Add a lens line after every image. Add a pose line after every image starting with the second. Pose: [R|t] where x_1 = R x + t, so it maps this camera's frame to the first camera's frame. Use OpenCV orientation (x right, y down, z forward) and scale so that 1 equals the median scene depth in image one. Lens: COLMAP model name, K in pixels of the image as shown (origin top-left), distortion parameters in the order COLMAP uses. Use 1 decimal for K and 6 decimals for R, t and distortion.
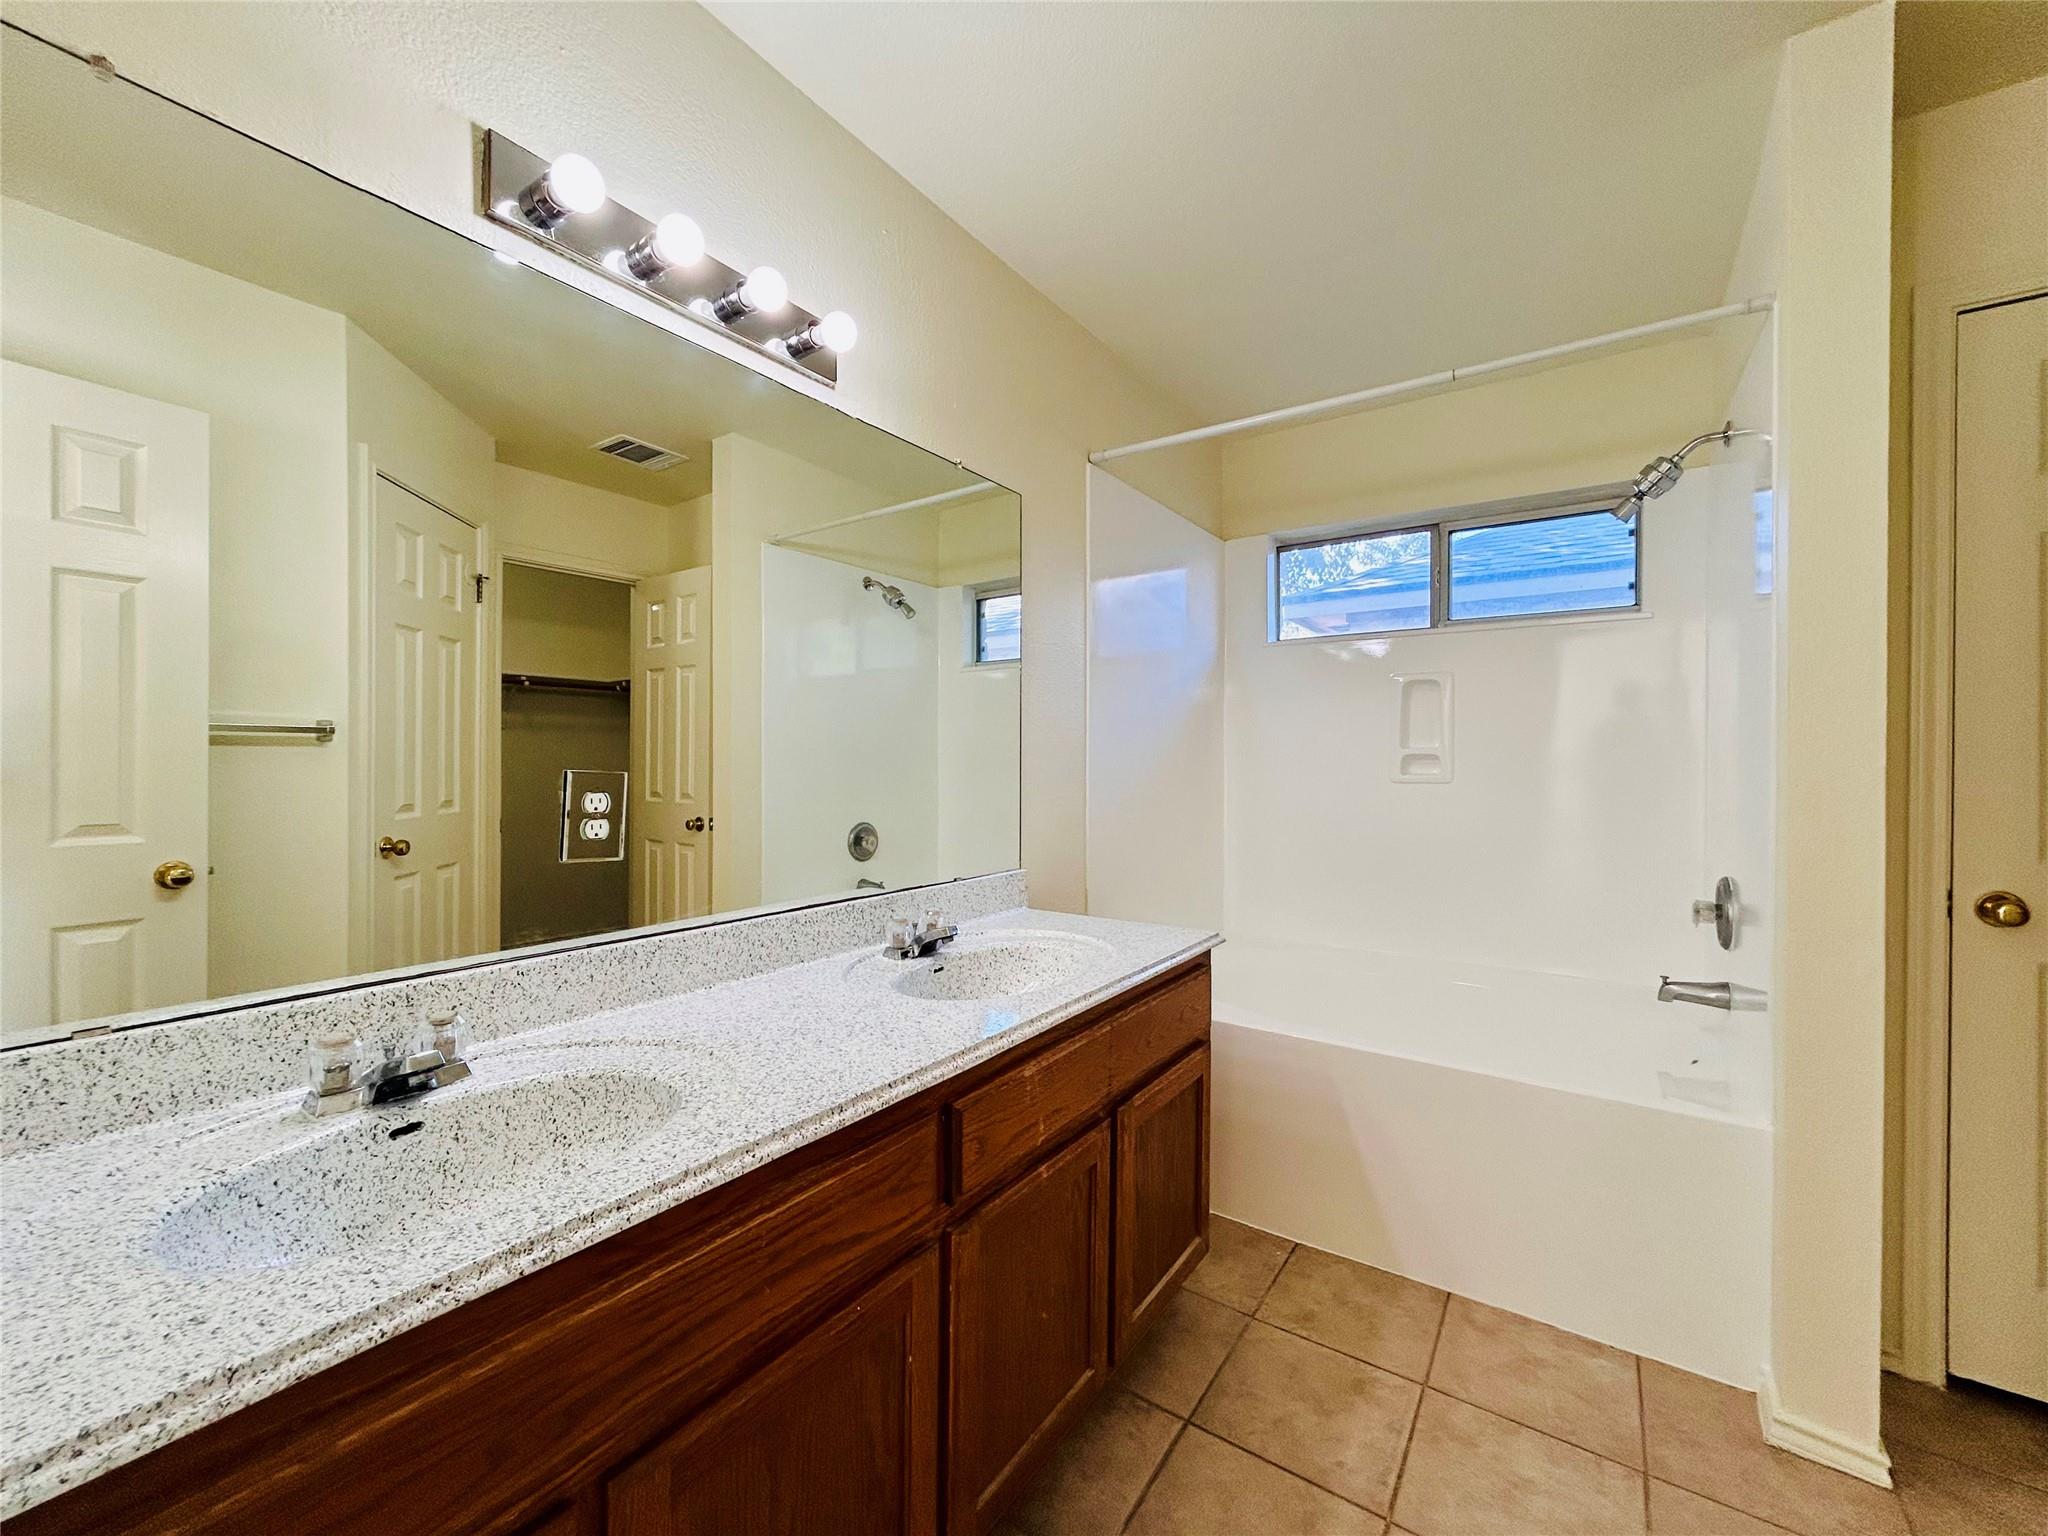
lens RADIAL K [[819.6, 0, 1028.8], [0, 819.6, 766.7], [0, 0, 1]] dist [-0.004193, 0.001878]
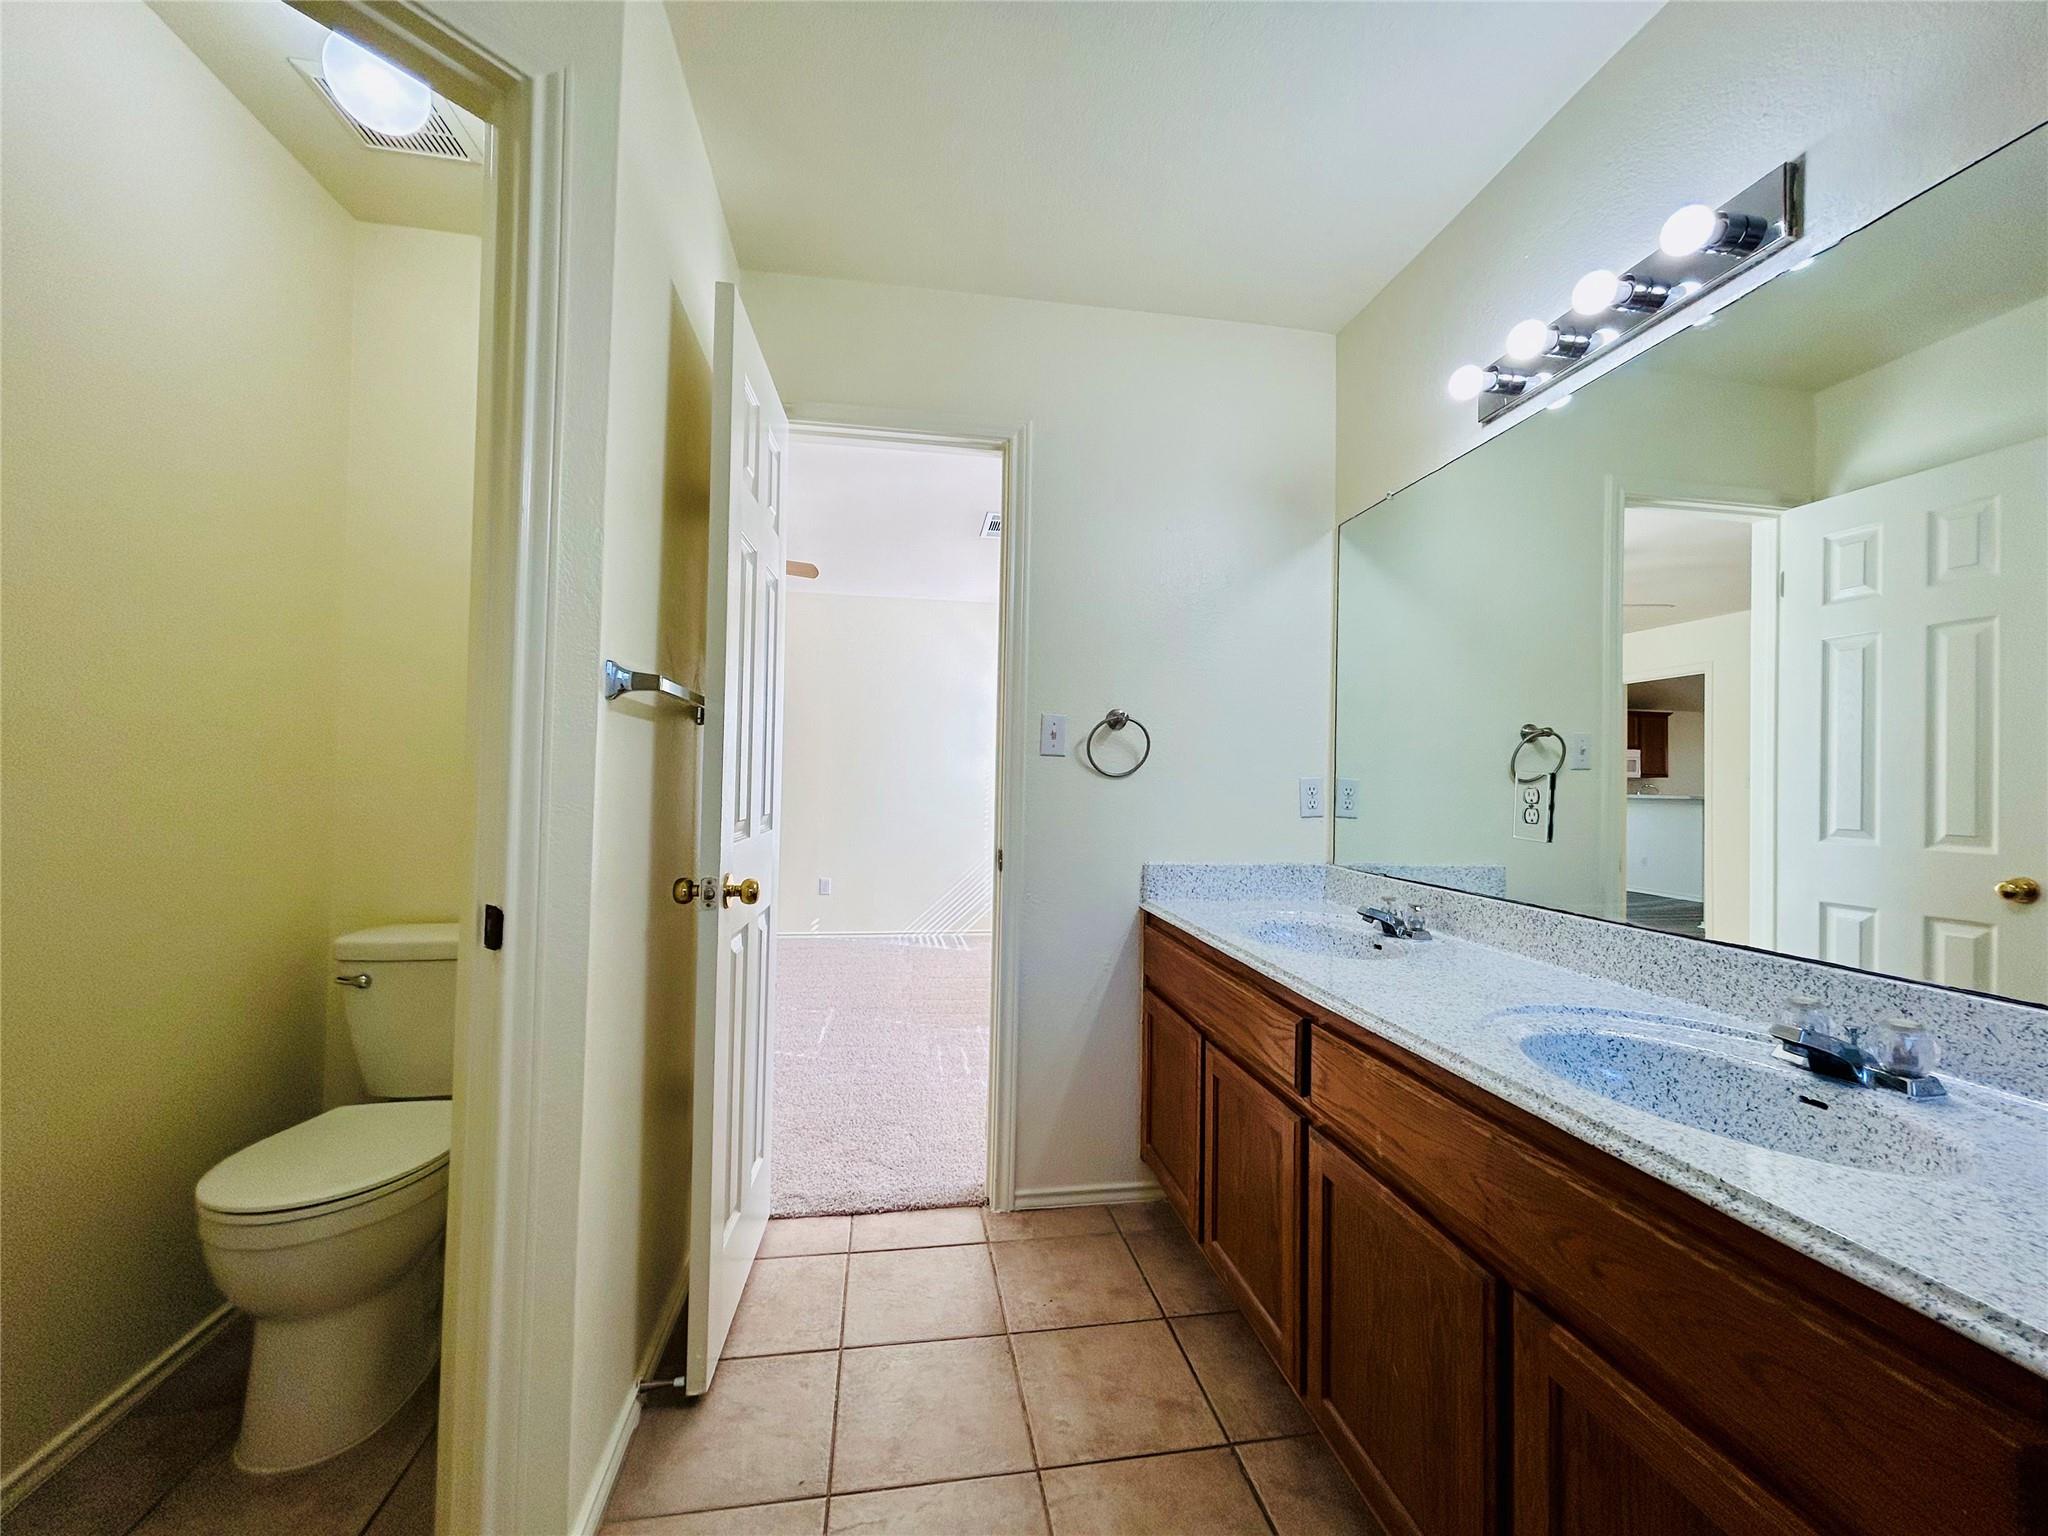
lens RADIAL K [[819.6, 0, 1024.9], [0, 819.6, 766.6], [0, 0, 1]] dist [-0.004193, 0.001878]
pose [[-0.715132, -0.029505, -0.698366, 0.843061], [-0.026929, 0.999530, -0.014654, 0.034043], [0.698470, 0.008327, -0.715590, 1.198856]]
